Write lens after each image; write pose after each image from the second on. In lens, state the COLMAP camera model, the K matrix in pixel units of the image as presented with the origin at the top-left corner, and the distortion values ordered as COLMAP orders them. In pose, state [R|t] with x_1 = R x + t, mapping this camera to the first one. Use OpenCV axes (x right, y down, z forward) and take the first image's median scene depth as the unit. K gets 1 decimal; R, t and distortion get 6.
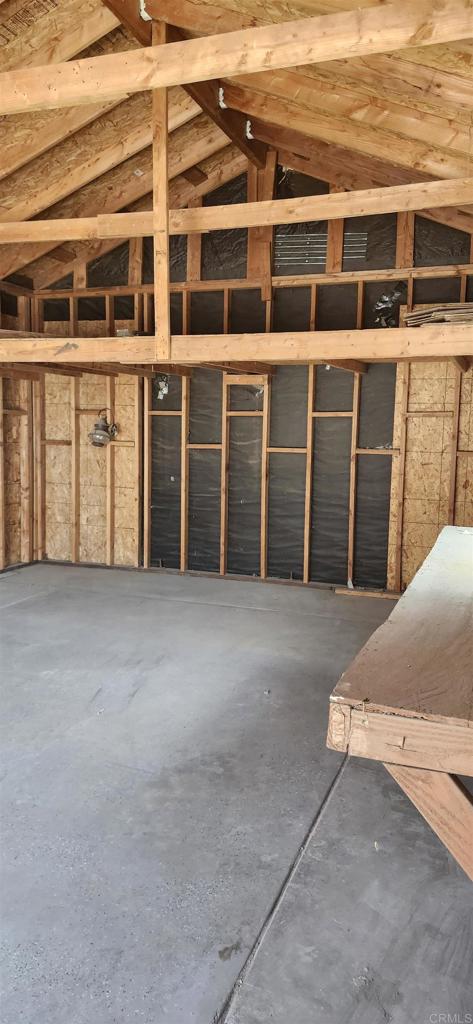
lens RADIAL K [[736.9, 0, 236.5], [0, 736.9, 512.0], [0, 0, 1]] dist [0.134490, -0.116910]
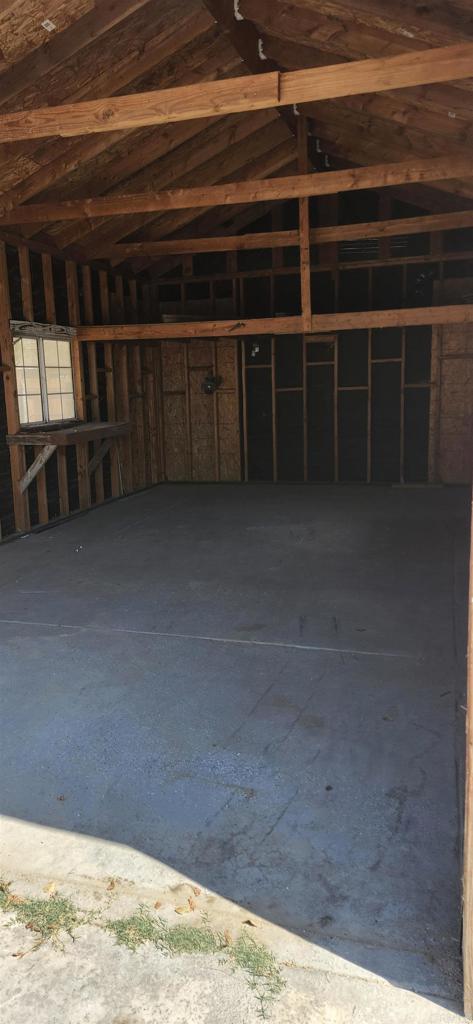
lens RADIAL K [[705.7, 0, 224.5], [0, 705.7, 528.9], [0, 0, 1]] dist [0.078957, -0.101200]
pose [[0.997933, -0.058456, 0.026677, -0.217532], [0.055706, 0.993989, 0.094247, 0.039550], [-0.032026, -0.092566, 0.995191, -0.343797]]
